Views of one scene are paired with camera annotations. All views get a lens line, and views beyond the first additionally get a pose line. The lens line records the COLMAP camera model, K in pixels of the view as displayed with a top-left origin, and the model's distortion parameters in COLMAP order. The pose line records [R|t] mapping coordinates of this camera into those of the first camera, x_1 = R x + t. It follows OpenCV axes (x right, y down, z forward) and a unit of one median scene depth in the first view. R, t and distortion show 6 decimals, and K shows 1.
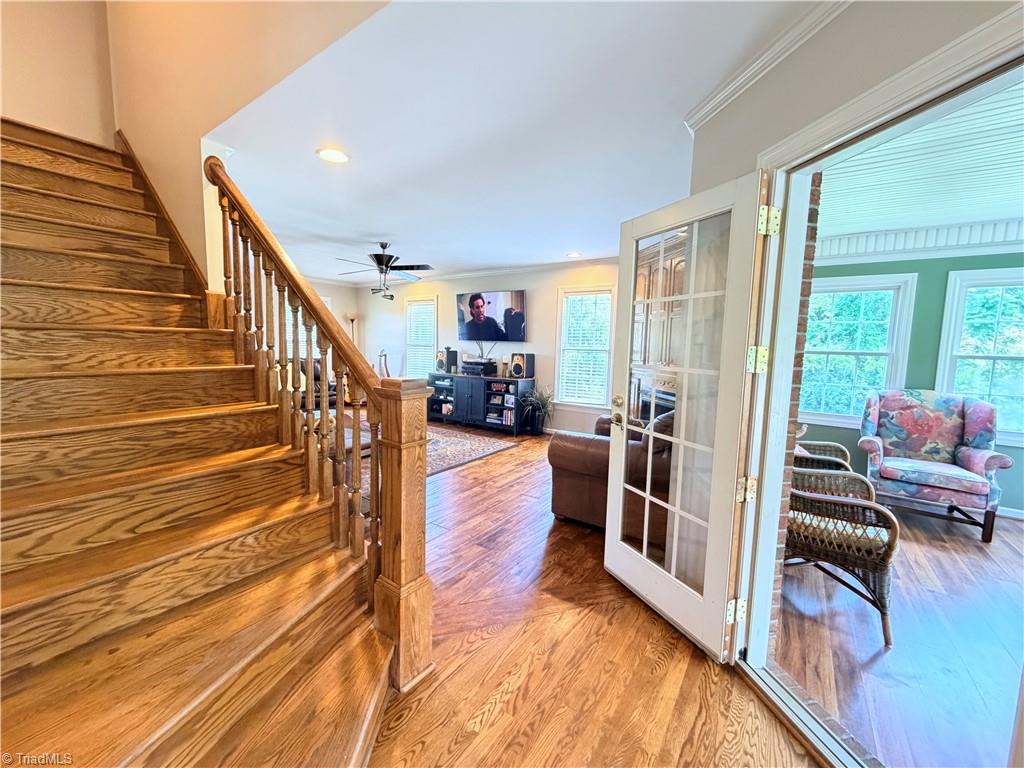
lens RADIAL K [[407.1, 0, 503.4], [0, 407.1, 381.2], [0, 0, 1]] dist [0.002893, -0.000064]
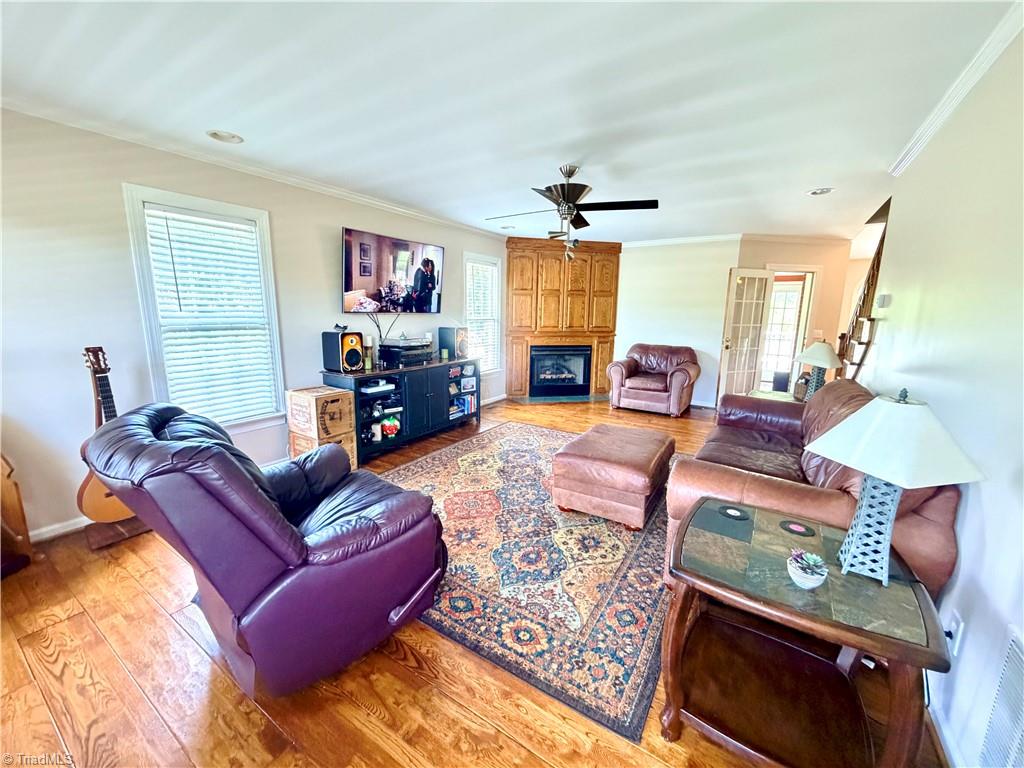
lens RADIAL K [[407.1, 0, 505.4], [0, 407.1, 384.1], [0, 0, 1]] dist [0.002893, -0.000064]
pose [[-0.048867, -0.194682, 0.979648, -0.788706], [0.091231, 0.975850, 0.198478, -0.109413], [-0.994630, 0.099073, -0.029926, 0.925071]]
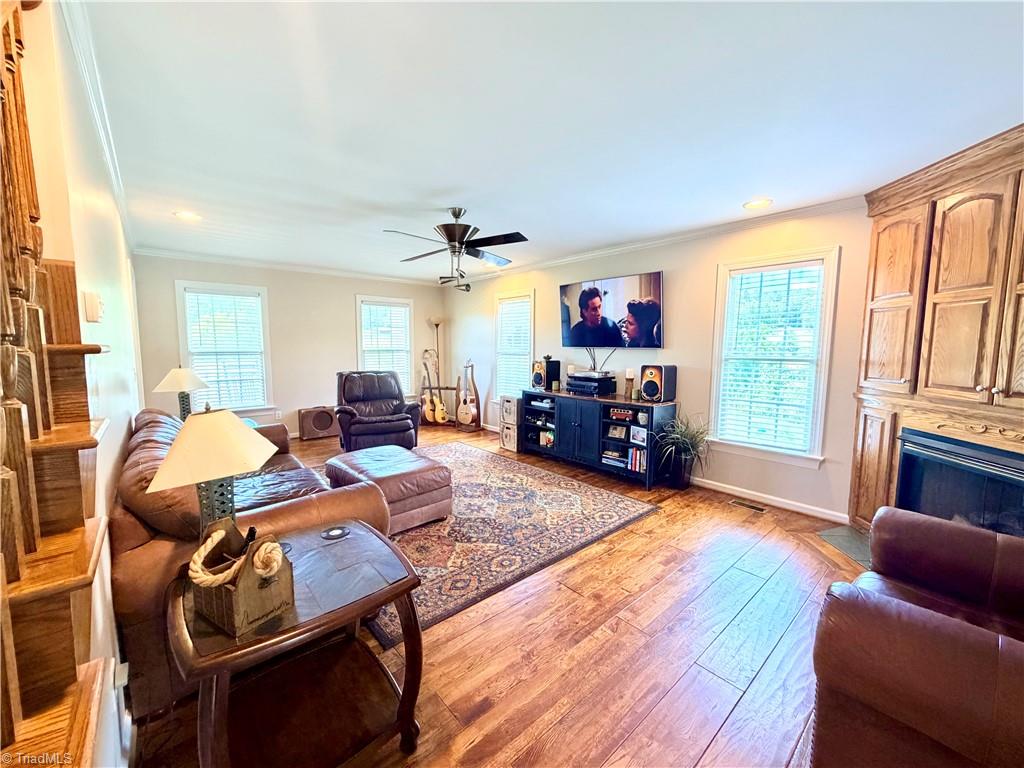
lens RADIAL K [[407.1, 0, 506.3], [0, 407.1, 382.7], [0, 0, 1]] dist [0.002893, -0.000064]
pose [[0.972716, 0.004689, -0.231951, -0.040769], [-0.006659, 0.999948, -0.007712, -0.032260], [0.231902, 0.009046, 0.972697, 0.282810]]
